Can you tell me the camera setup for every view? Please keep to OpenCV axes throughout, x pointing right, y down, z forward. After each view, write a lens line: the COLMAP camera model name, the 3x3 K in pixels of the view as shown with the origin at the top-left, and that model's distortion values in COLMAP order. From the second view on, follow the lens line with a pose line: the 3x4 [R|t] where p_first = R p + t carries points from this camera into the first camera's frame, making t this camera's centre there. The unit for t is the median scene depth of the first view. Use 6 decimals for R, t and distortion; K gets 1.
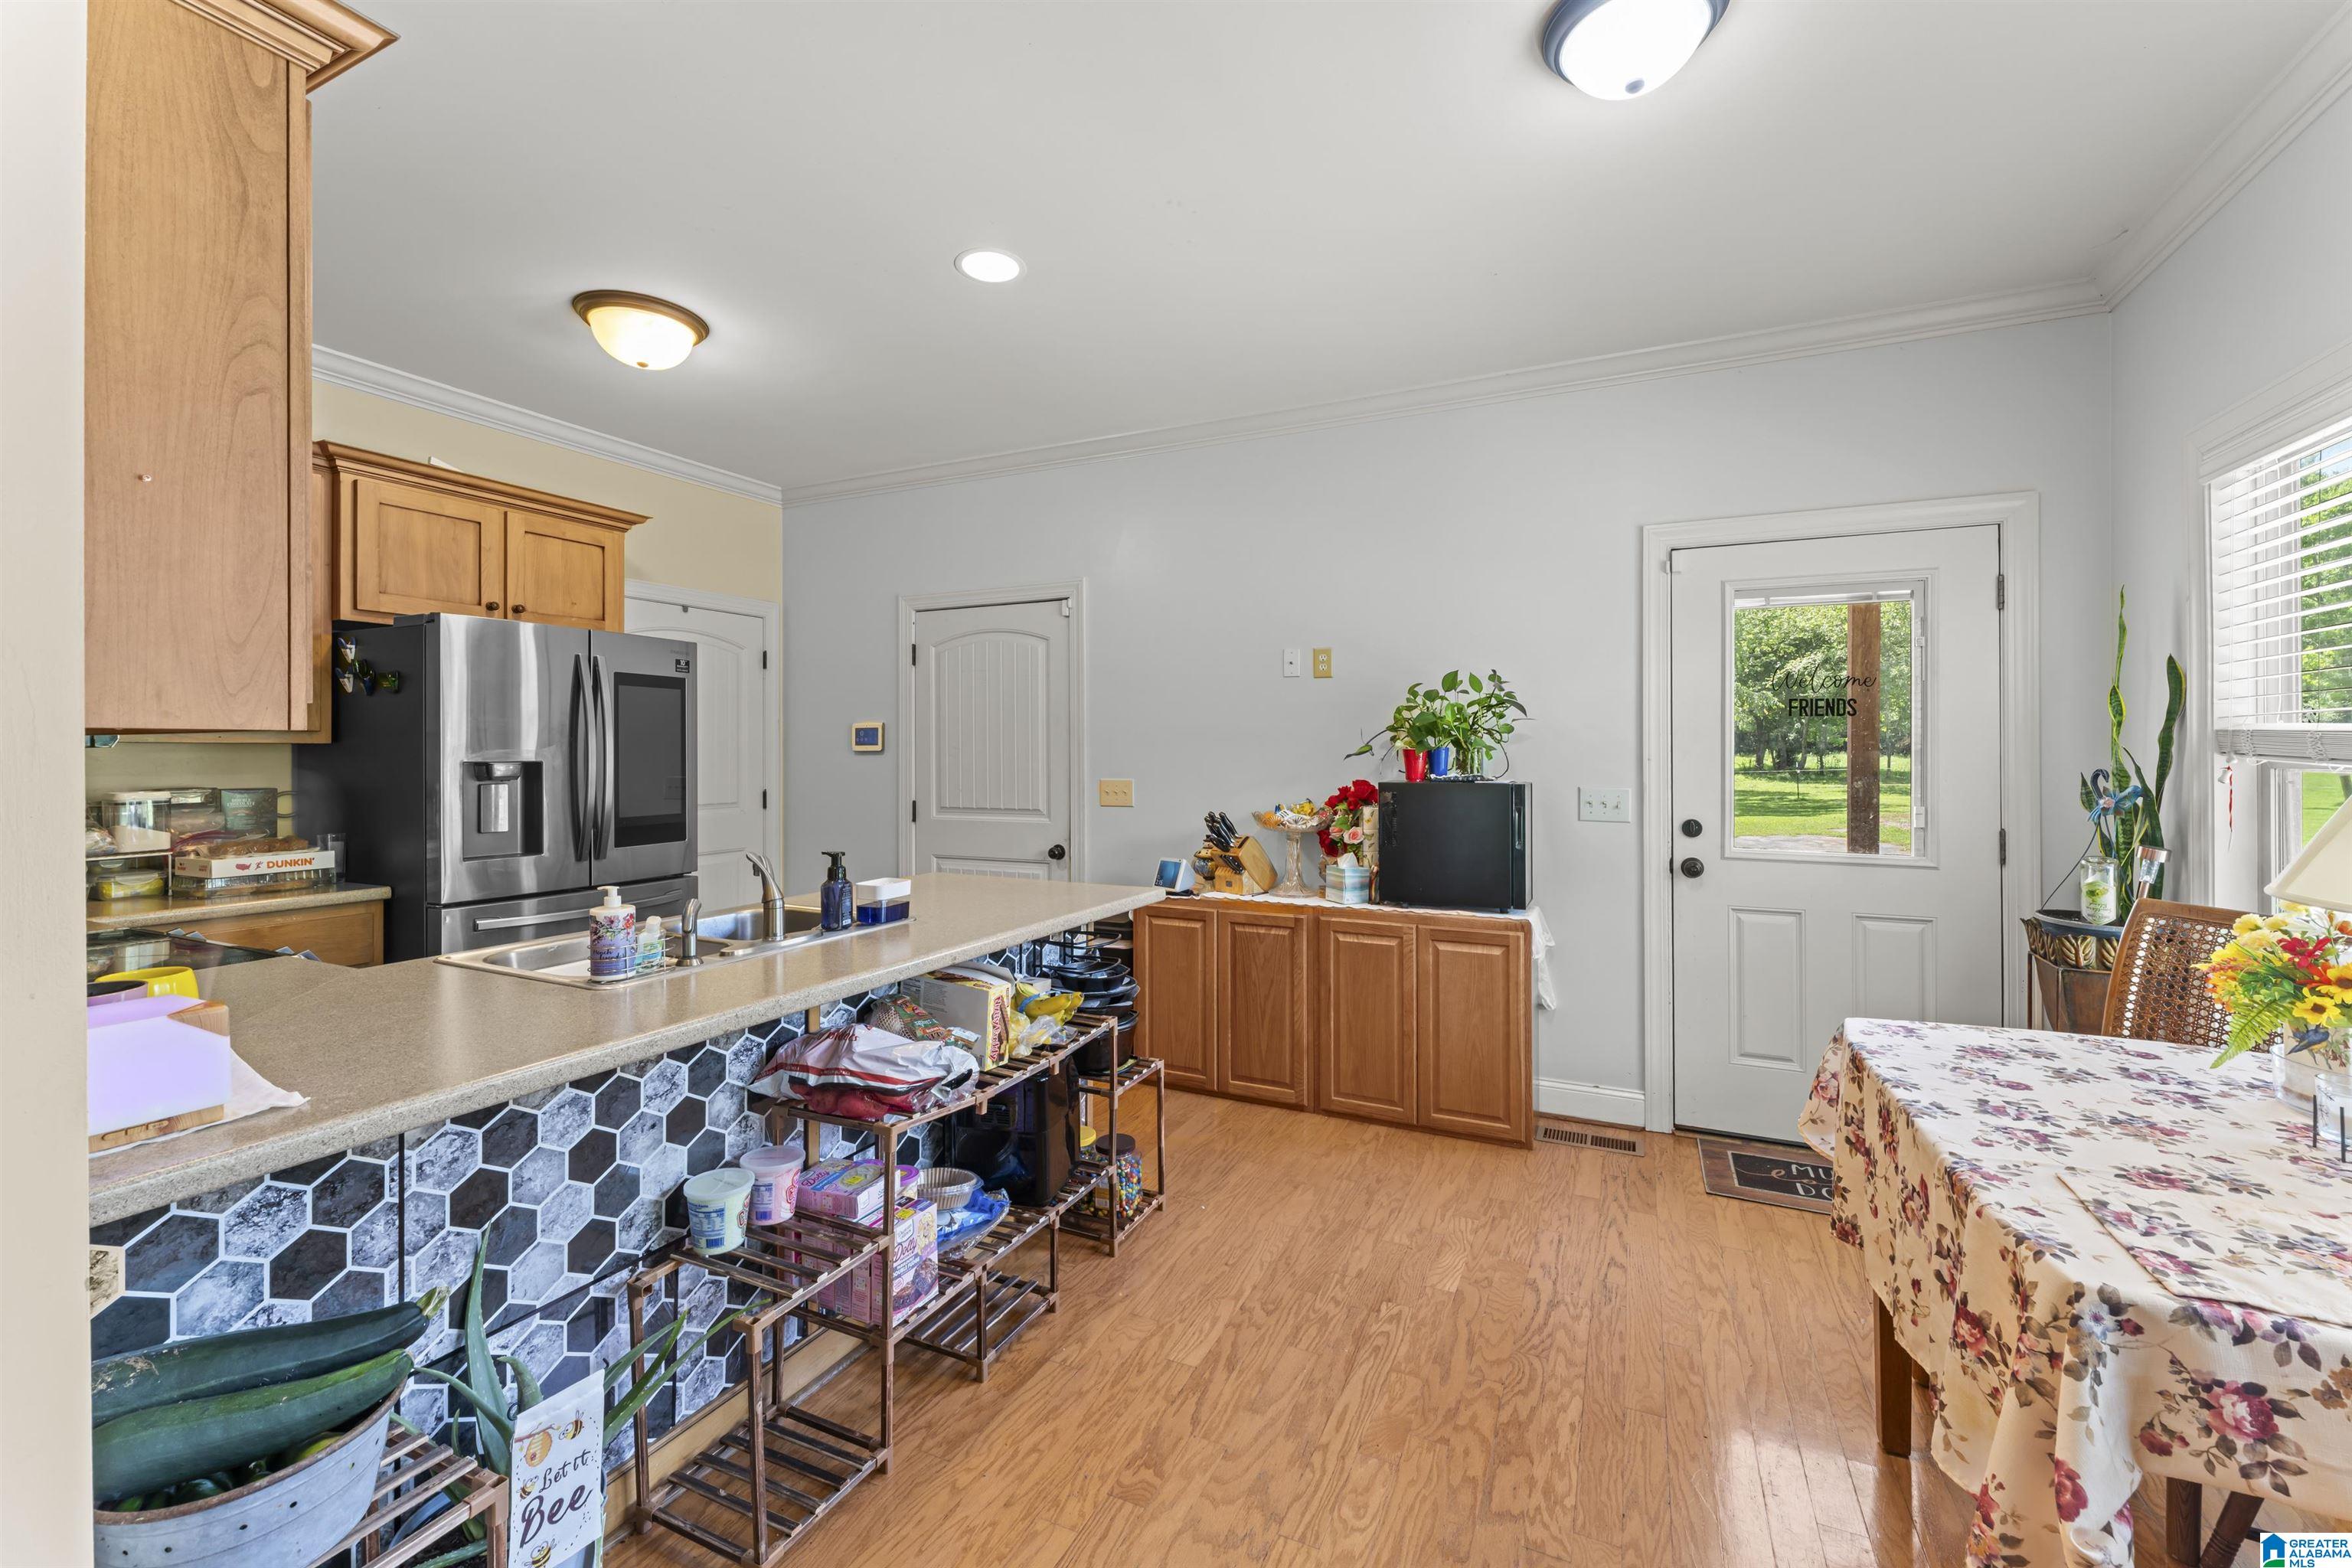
lens RADIAL K [[976.8, 0, 1169.6], [0, 976.8, 761.6], [0, 0, 1]] dist [0.000328, -0.000412]
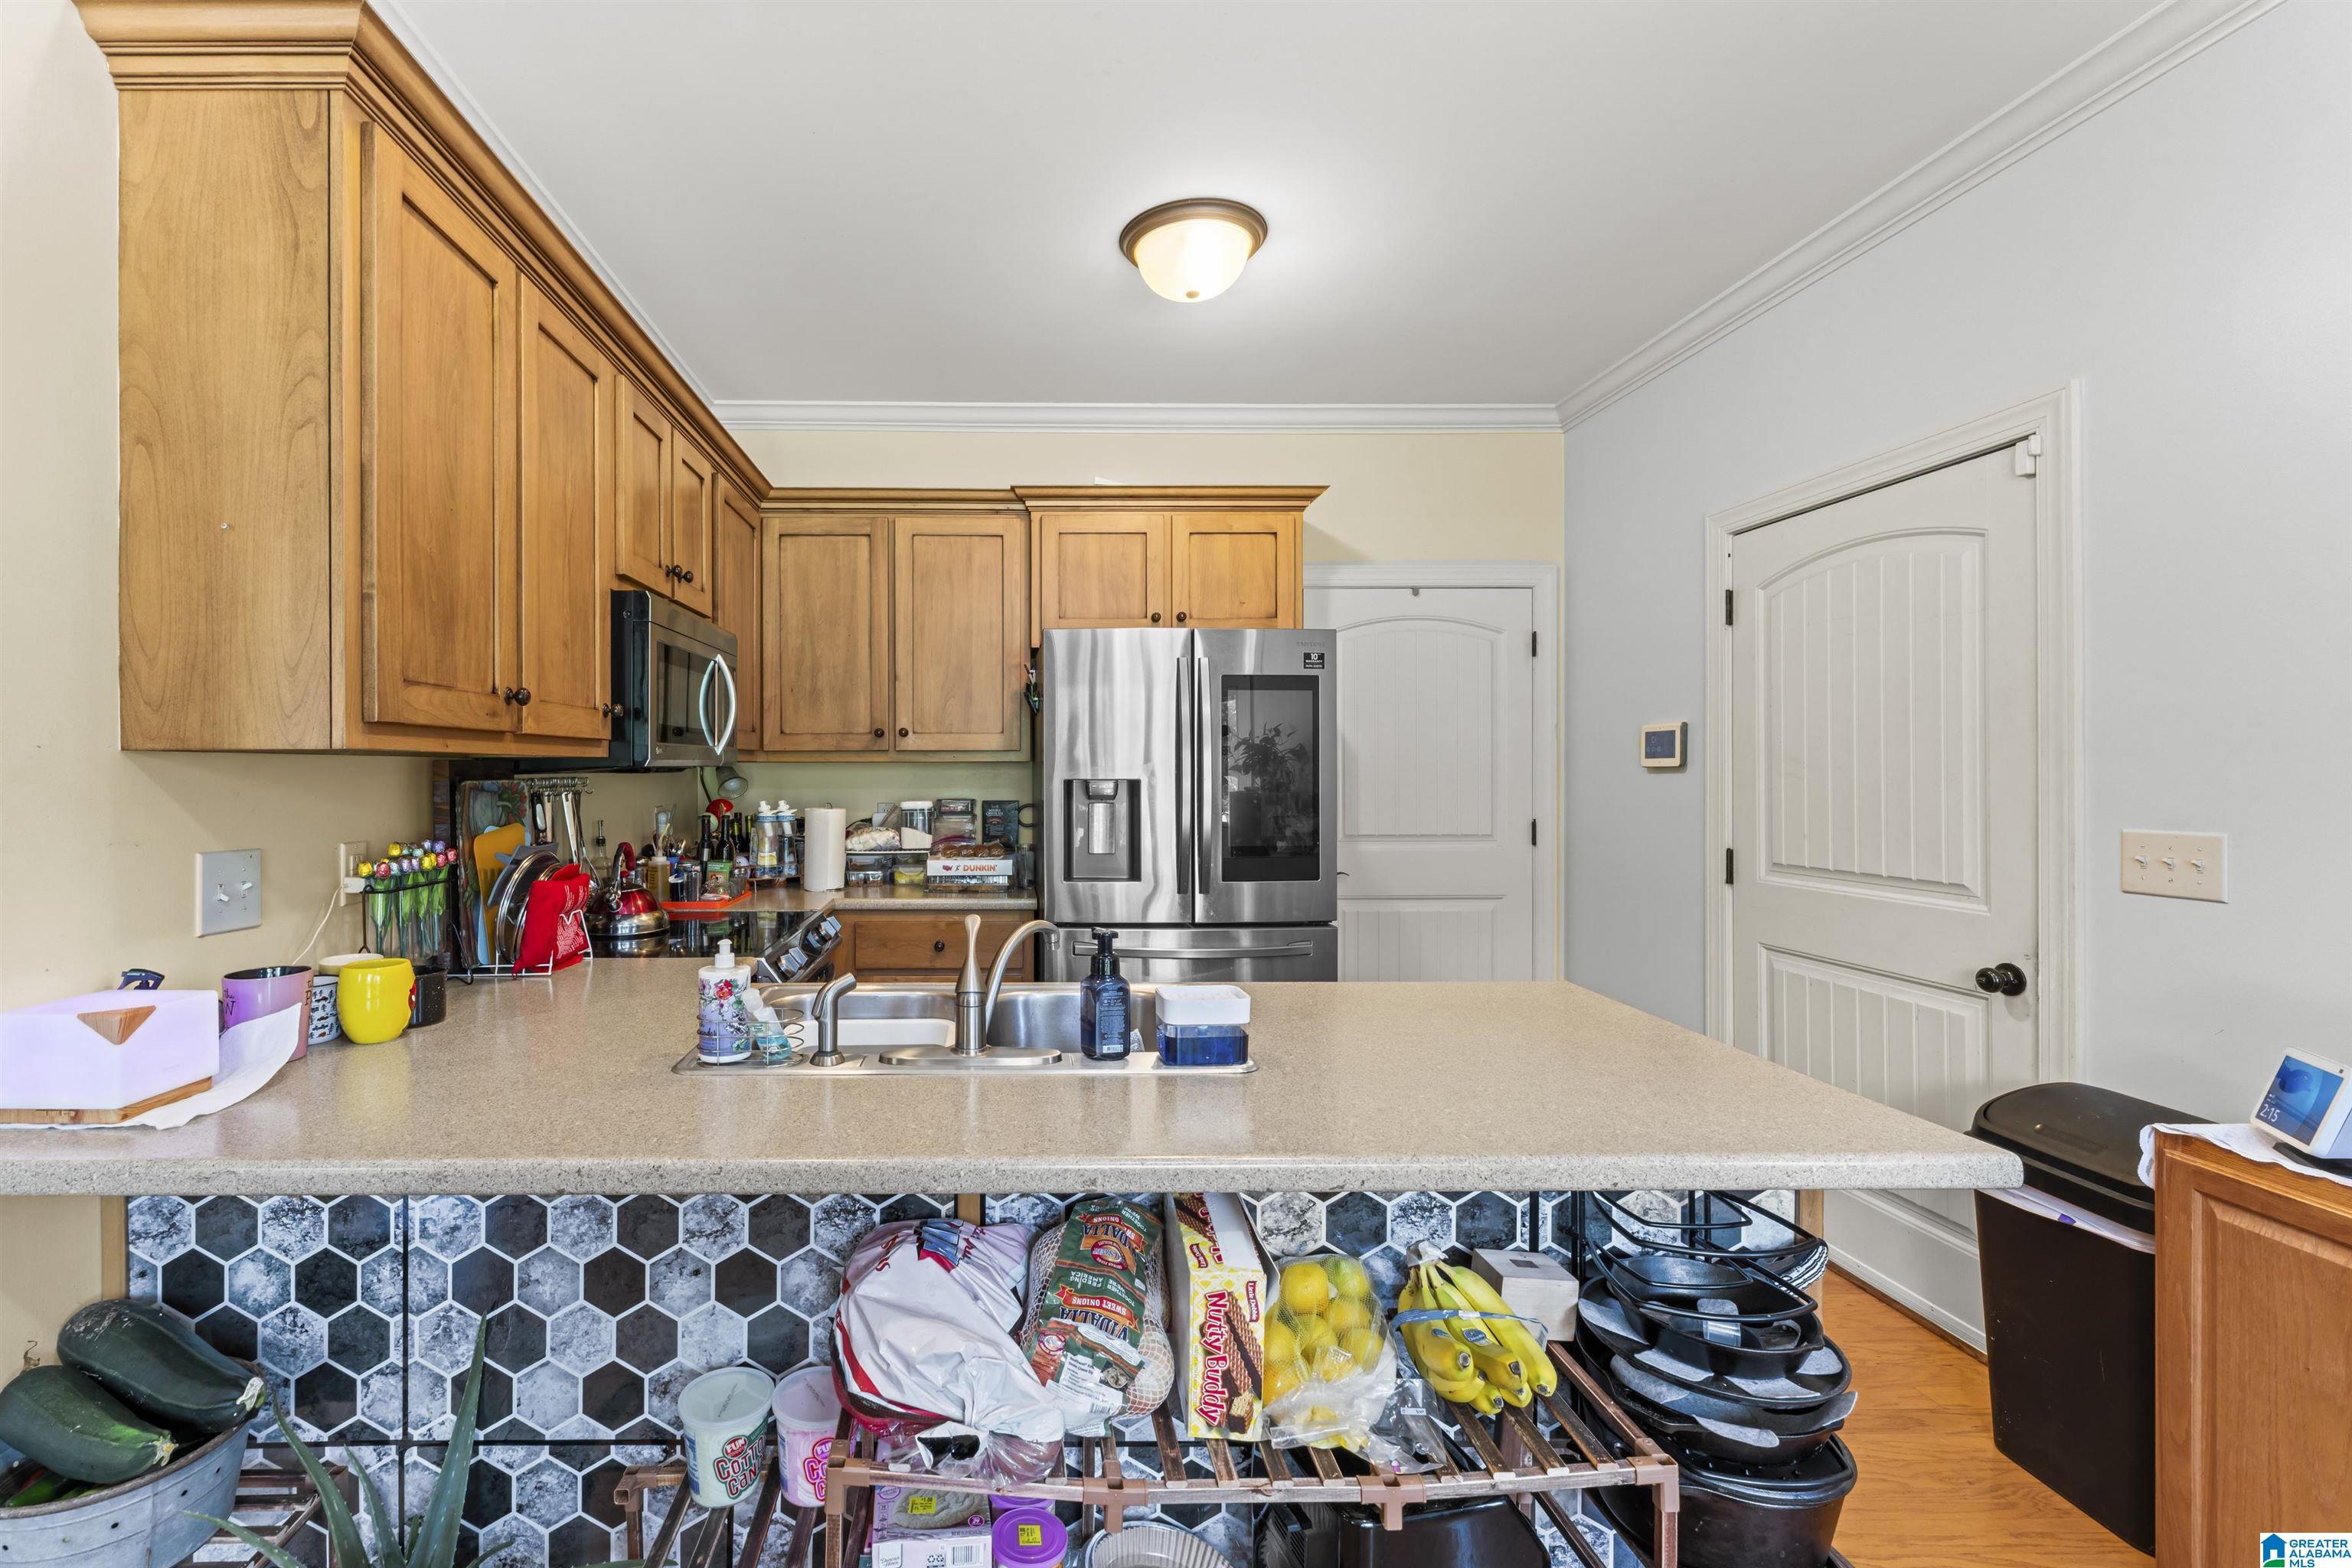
lens RADIAL K [[976.8, 0, 1178.9], [0, 976.8, 773.6], [0, 0, 1]] dist [0.000328, -0.000412]
pose [[0.446356, 0.003726, -0.894848, 0.318013], [-0.007229, 0.999974, 0.000558, -0.010359], [0.894826, 0.006219, 0.446371, 1.055971]]
